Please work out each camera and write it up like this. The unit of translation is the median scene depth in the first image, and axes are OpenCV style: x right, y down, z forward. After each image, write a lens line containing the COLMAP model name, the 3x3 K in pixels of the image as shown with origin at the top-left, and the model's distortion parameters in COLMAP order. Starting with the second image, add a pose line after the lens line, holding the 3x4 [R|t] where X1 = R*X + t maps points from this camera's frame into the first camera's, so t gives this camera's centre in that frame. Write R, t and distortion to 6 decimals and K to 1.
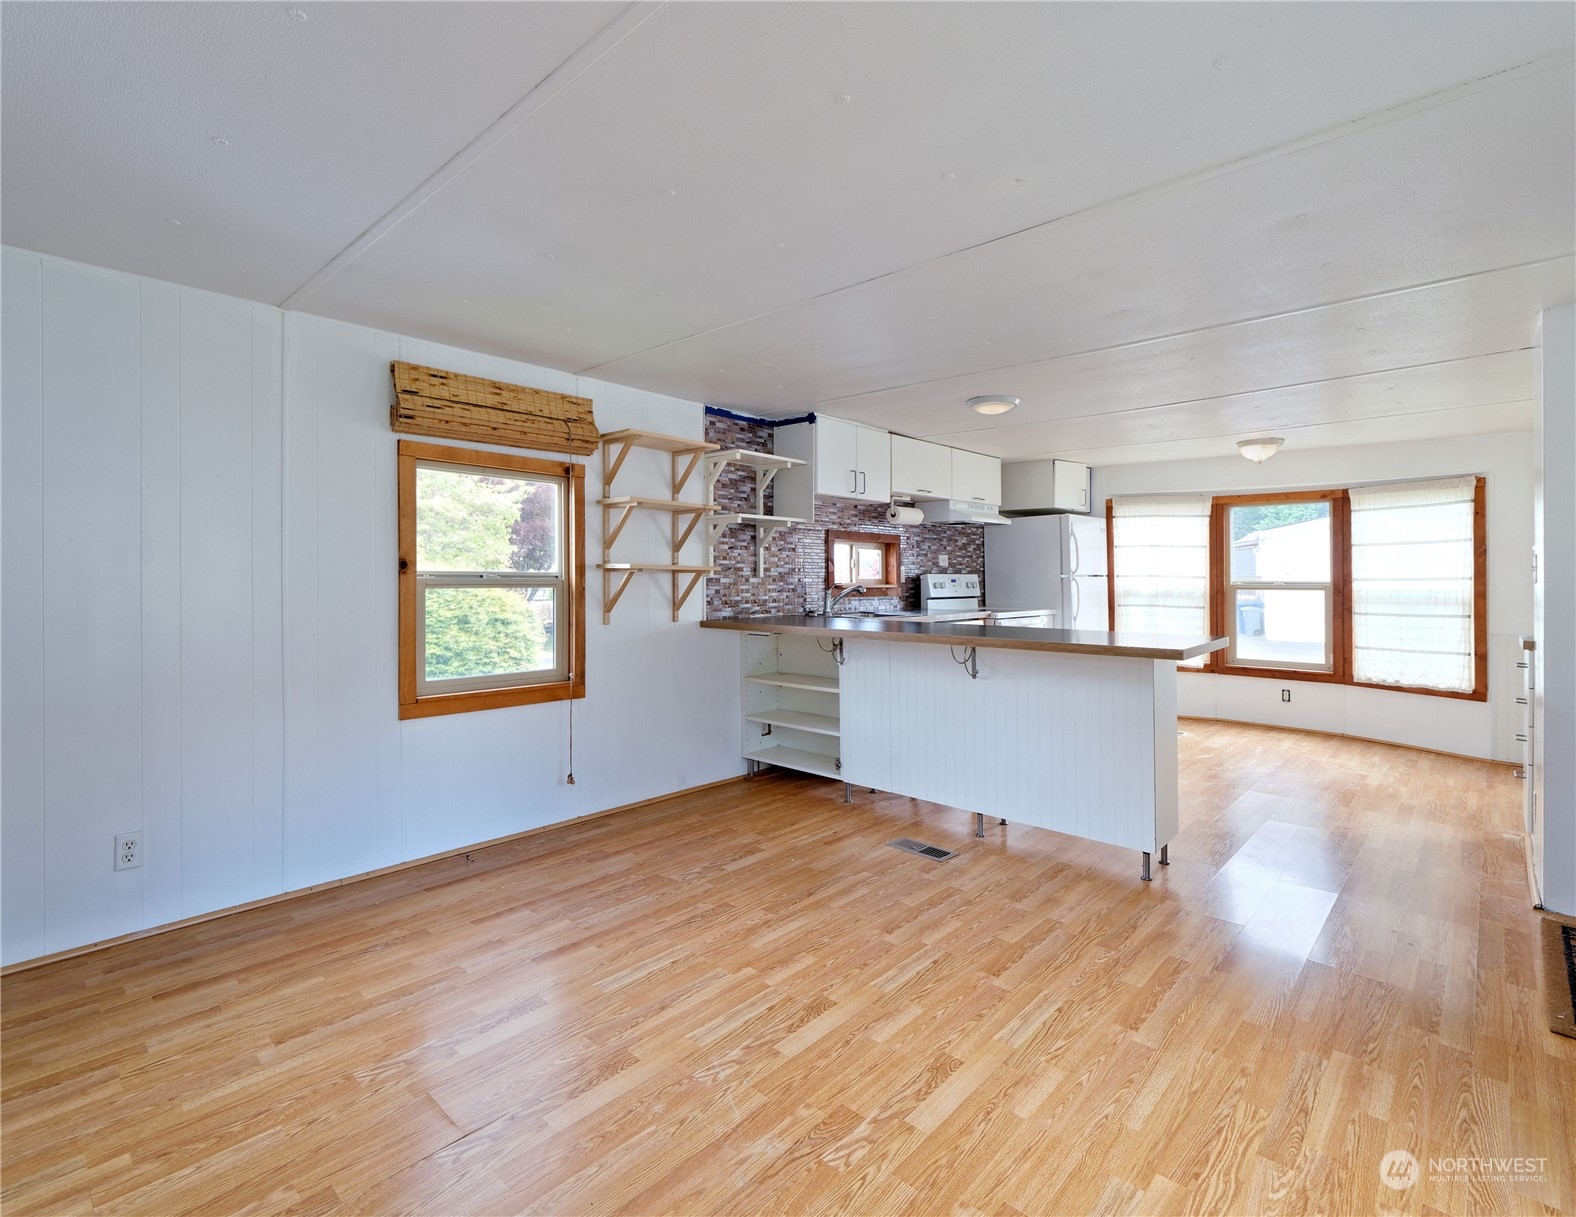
lens RADIAL K [[774.2, 0, 802.3], [0, 774.2, 564.5], [0, 0, 1]] dist [0.008951, -0.003108]
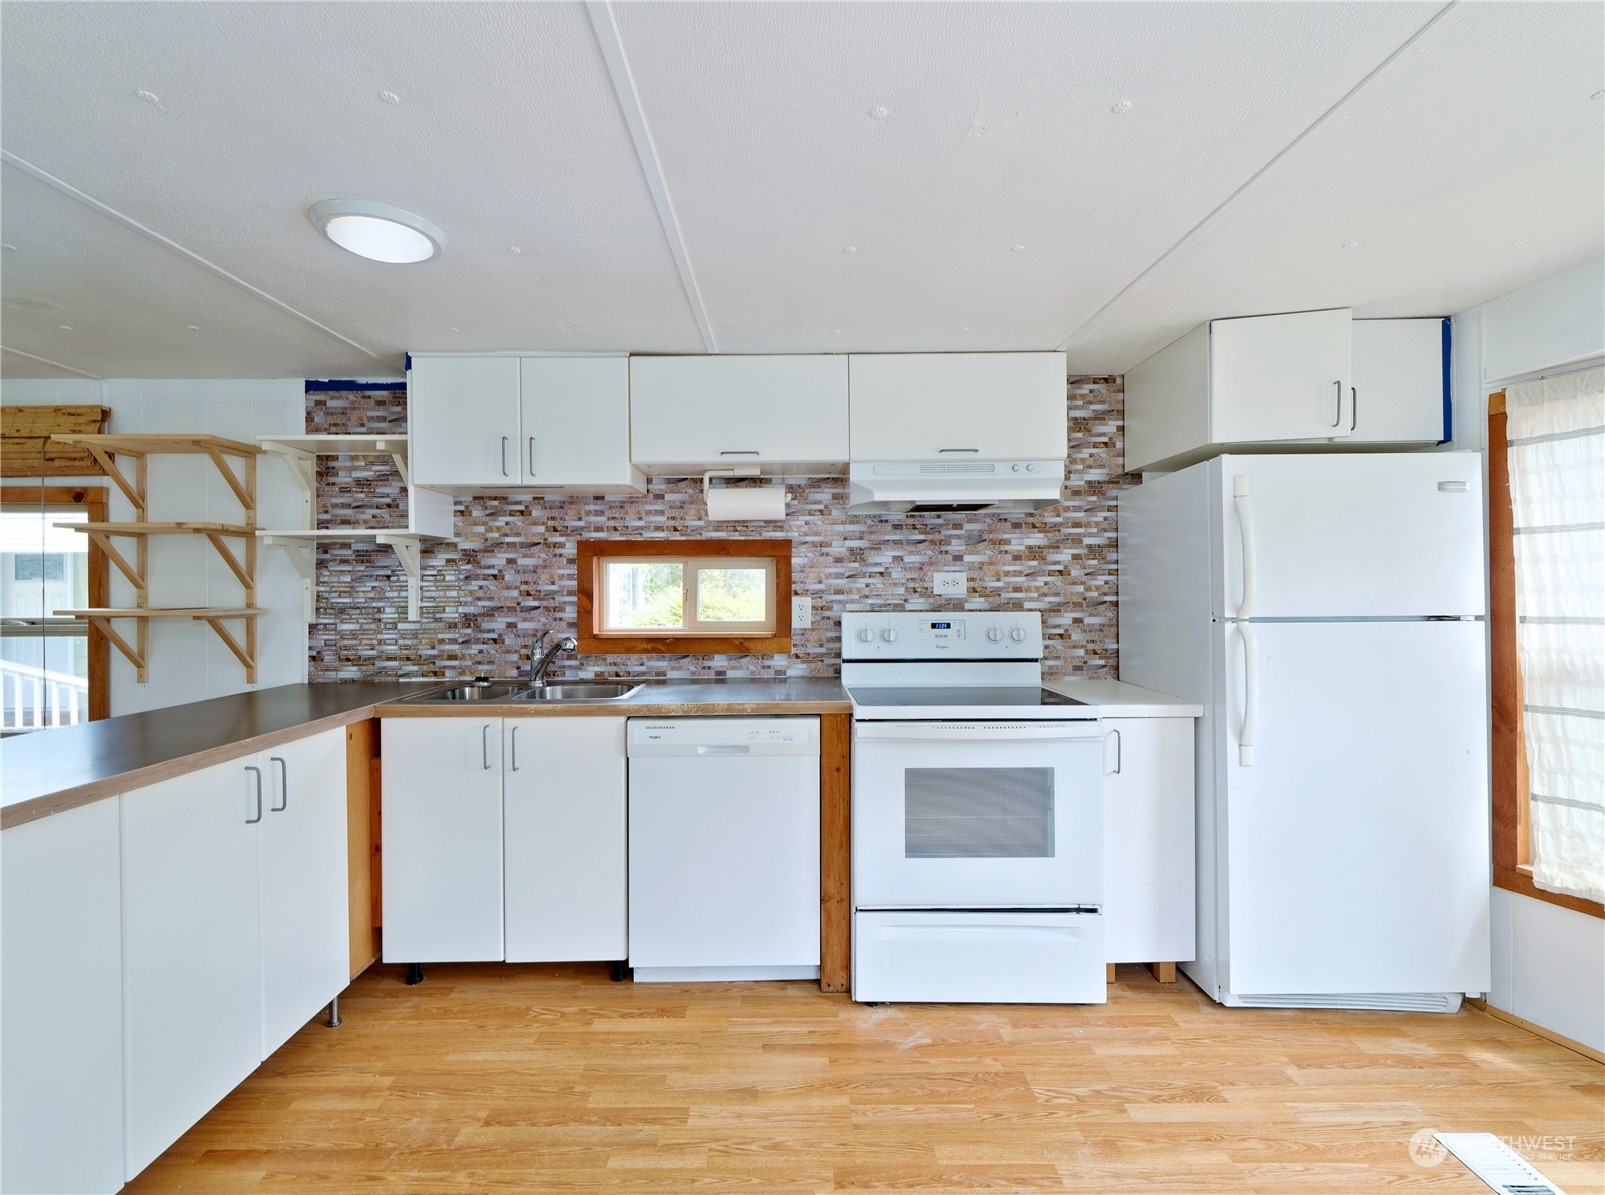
lens RADIAL K [[766.1, 0, 786.5], [0, 766.1, 591.8], [0, 0, 1]] dist [-0.004998, -0.001592]
pose [[0.666732, -0.007812, -0.745256, 0.678630], [0.019155, 0.999794, 0.006657, -0.007991], [0.745051, -0.018714, 0.666745, 0.853288]]
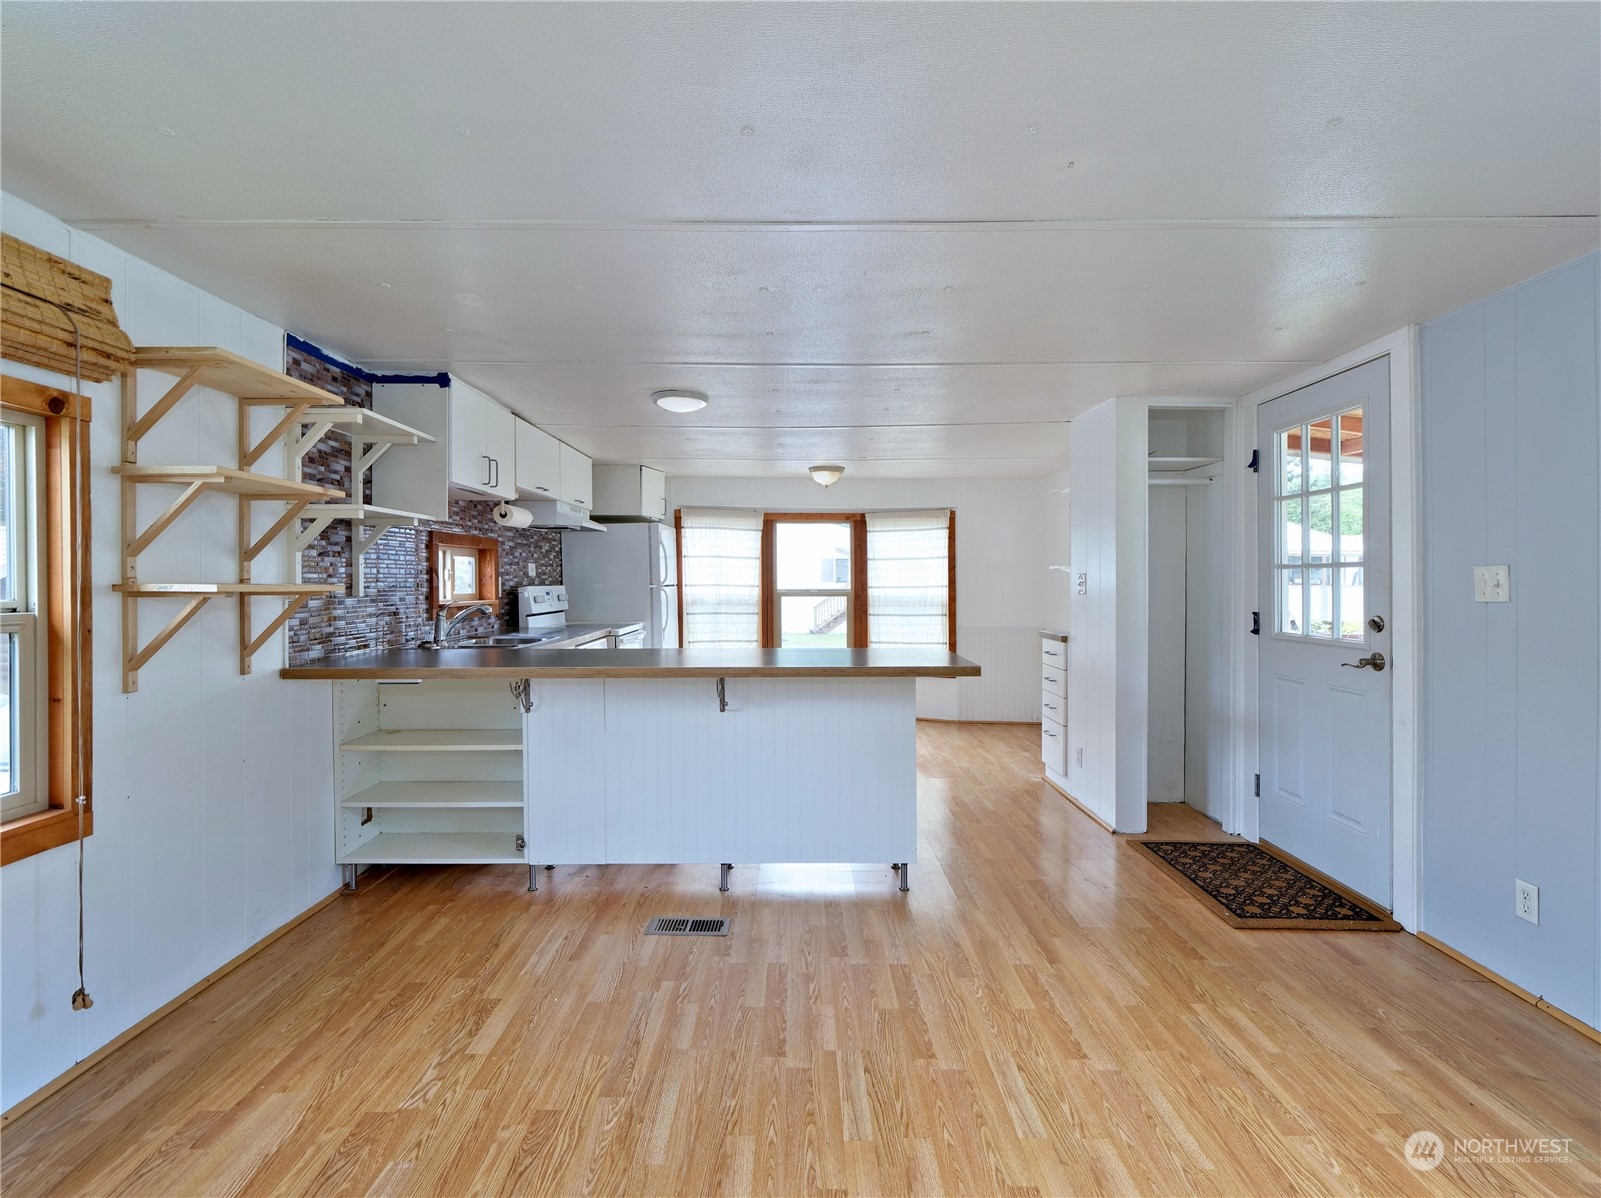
lens RADIAL K [[764.2, 0, 796.3], [0, 764.2, 575.6], [0, 0, 1]] dist [-0.004998, -0.001592]
pose [[0.745024, -0.002673, 0.667032, -0.231596], [-0.003979, 0.999956, 0.008452, -0.011065], [-0.667026, -0.008951, 0.744981, 0.247123]]
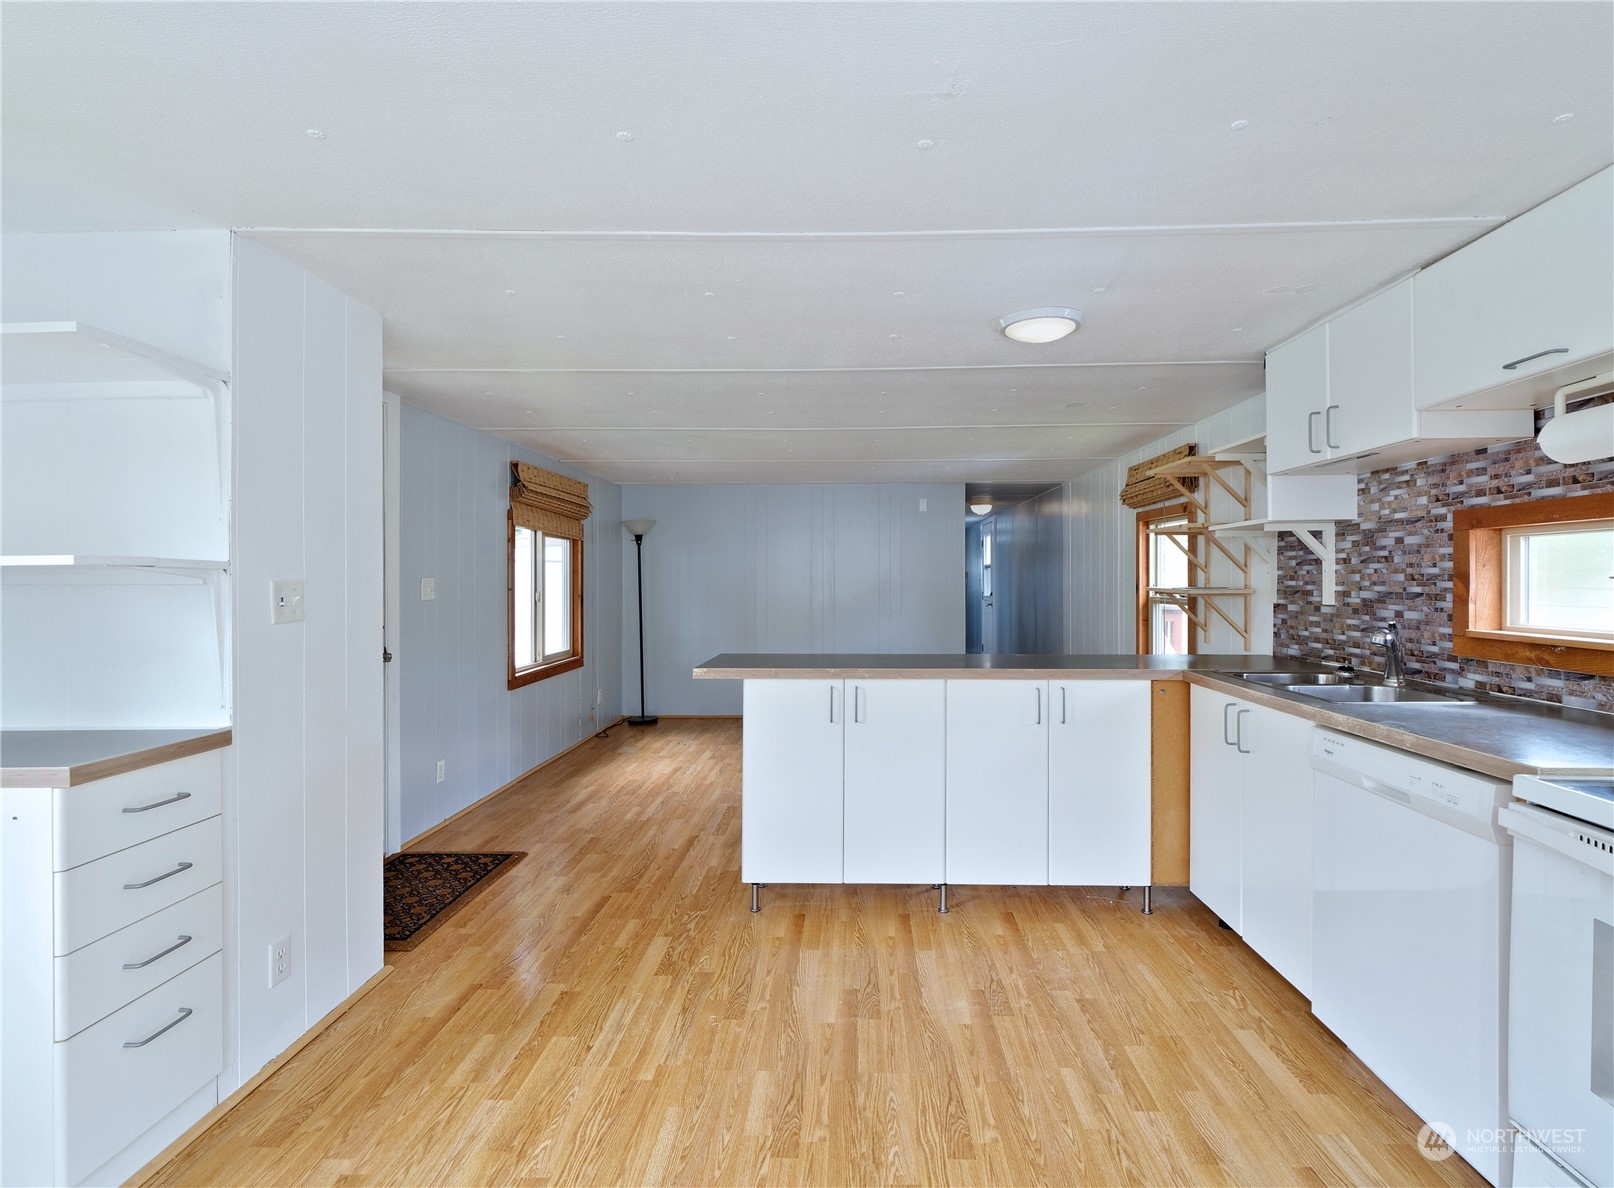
lens RADIAL K [[754.0, 0, 841.2], [0, 754.0, 576.9], [0, 0, 1]] dist [-0.003015, -0.000794]
pose [[-0.761203, -0.009697, -0.648441, 0.719366], [0.001255, 0.999864, -0.016426, 0.002204], [0.648512, -0.013317, -0.761088, 1.298395]]
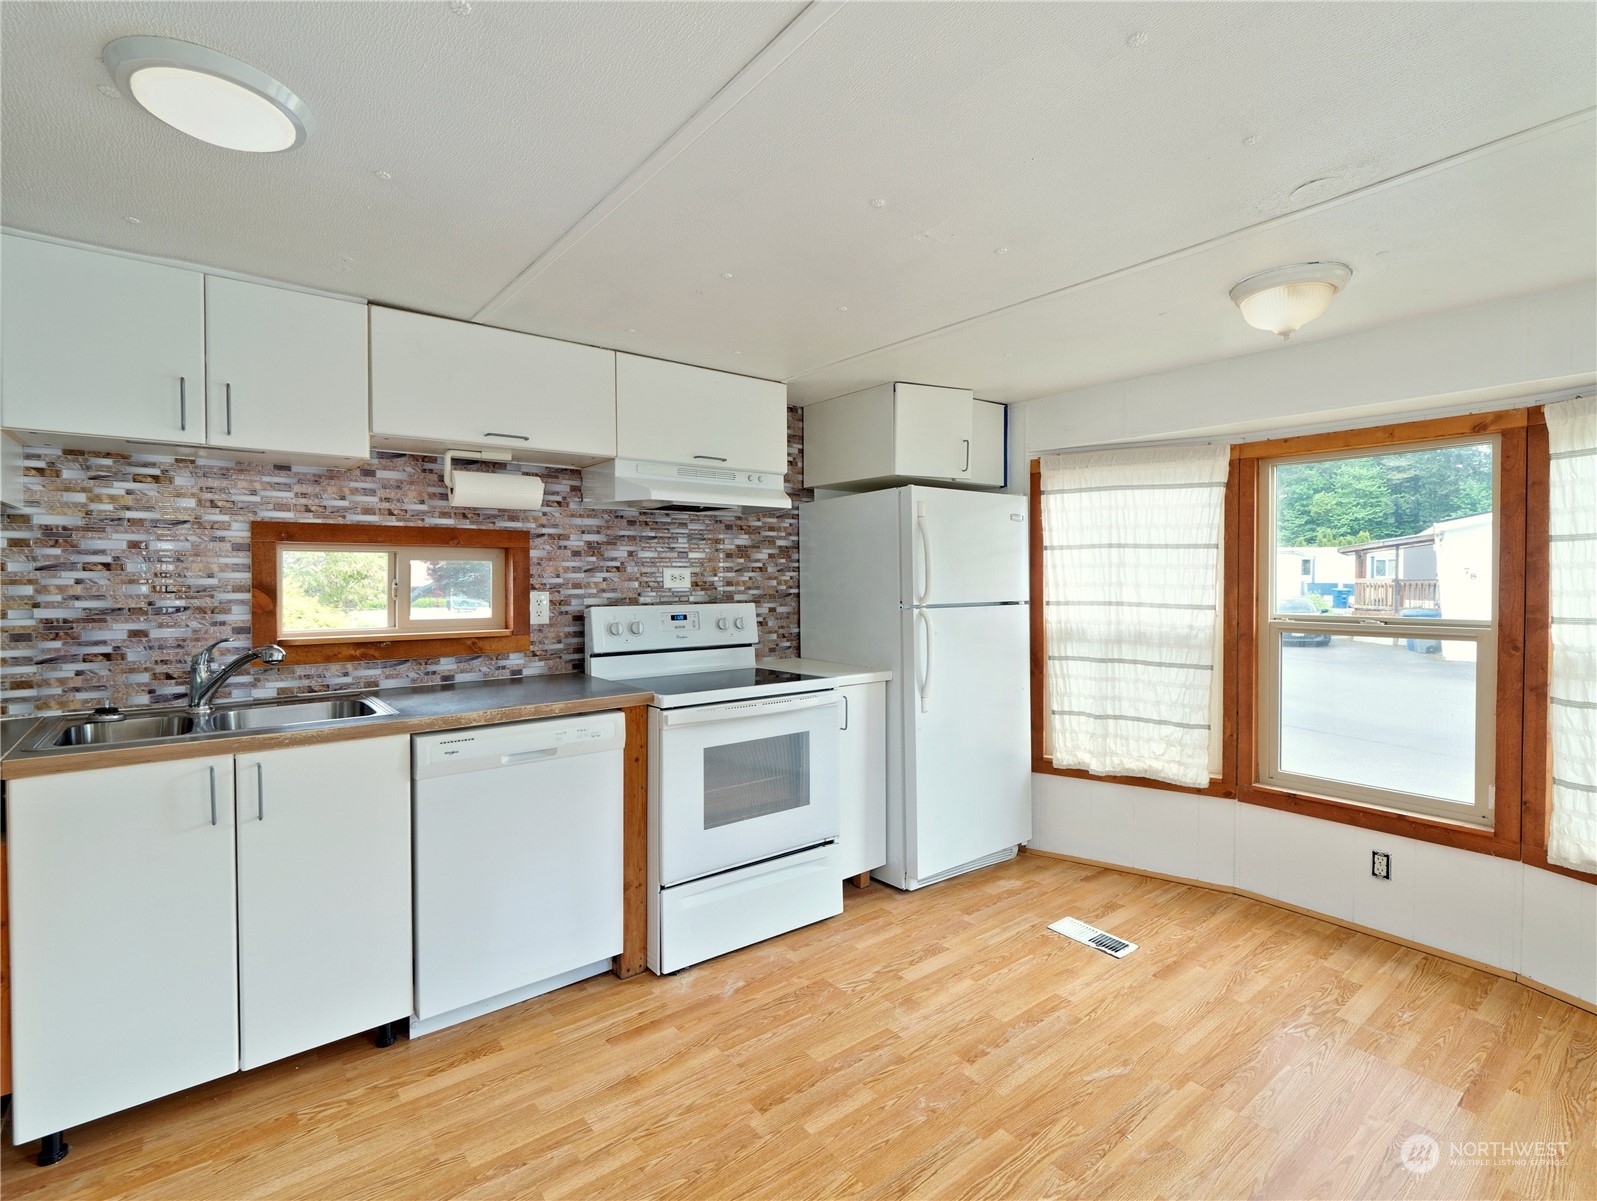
lens RADIAL K [[755.1, 0, 810.1], [0, 755.1, 589.9], [0, 0, 1]] dist [-0.009838, 0.001164]
pose [[0.985819, -0.005093, -0.167734, 0.513296], [0.009902, 0.999563, 0.027845, -0.015665], [0.167519, -0.029111, 0.985439, 0.718587]]
